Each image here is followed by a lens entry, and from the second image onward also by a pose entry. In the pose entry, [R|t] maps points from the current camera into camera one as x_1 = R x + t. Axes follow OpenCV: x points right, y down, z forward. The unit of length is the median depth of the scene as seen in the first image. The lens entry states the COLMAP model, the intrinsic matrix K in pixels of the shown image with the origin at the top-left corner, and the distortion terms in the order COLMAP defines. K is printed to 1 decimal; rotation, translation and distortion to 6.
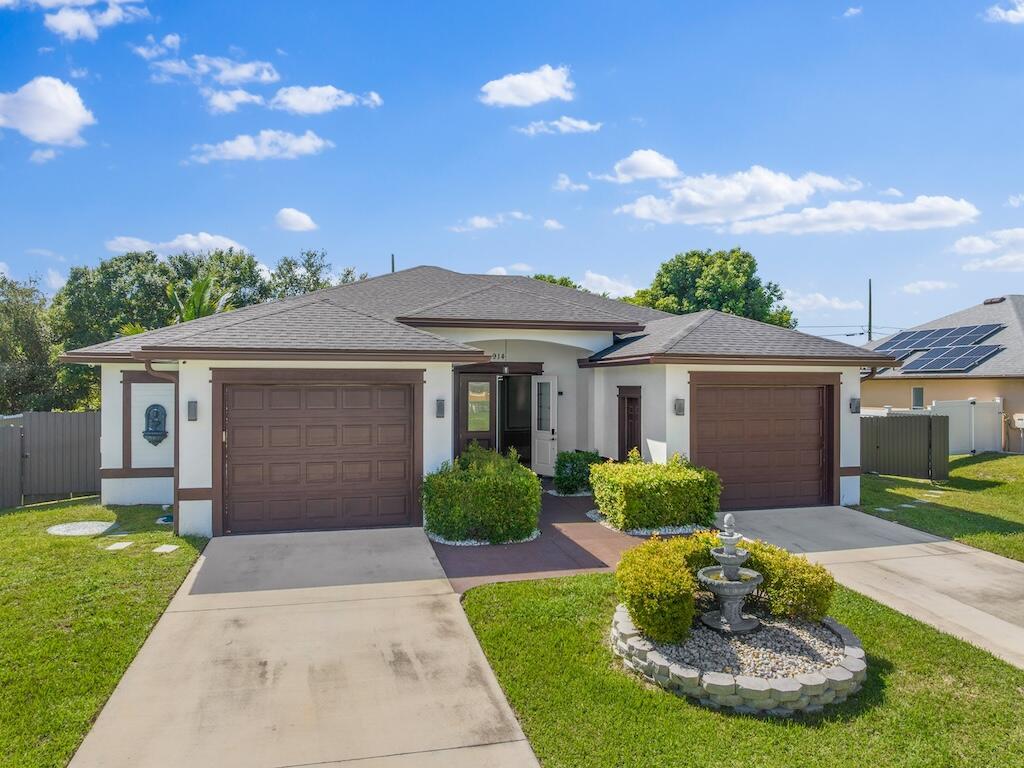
lens RADIAL K [[720.3, 0, 516.3], [0, 720.3, 380.3], [0, 0, 1]] dist [-0.069218, 0.041906]
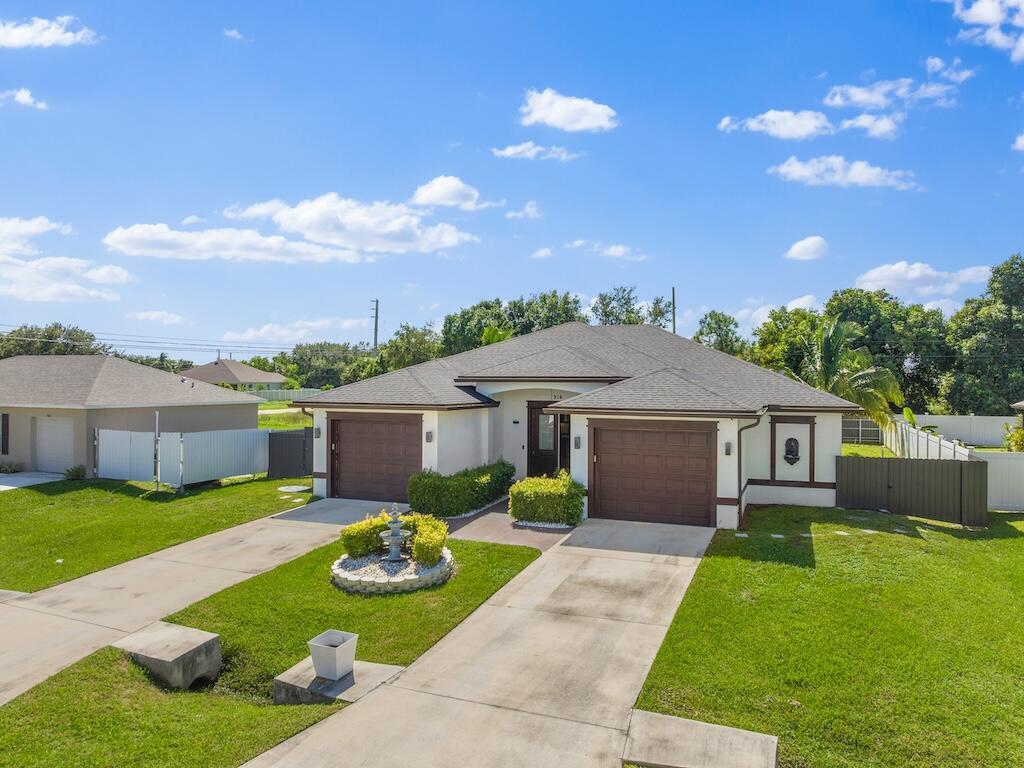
lens RADIAL K [[719.7, 0, 514.9], [0, 719.7, 378.7], [0, 0, 1]] dist [-0.039204, -0.005360]
pose [[0.805122, 0.000115, -0.593109, 1.075949], [-0.001527, 0.999997, -0.001879, -0.096721], [0.593107, 0.002418, 0.805120, -0.258828]]
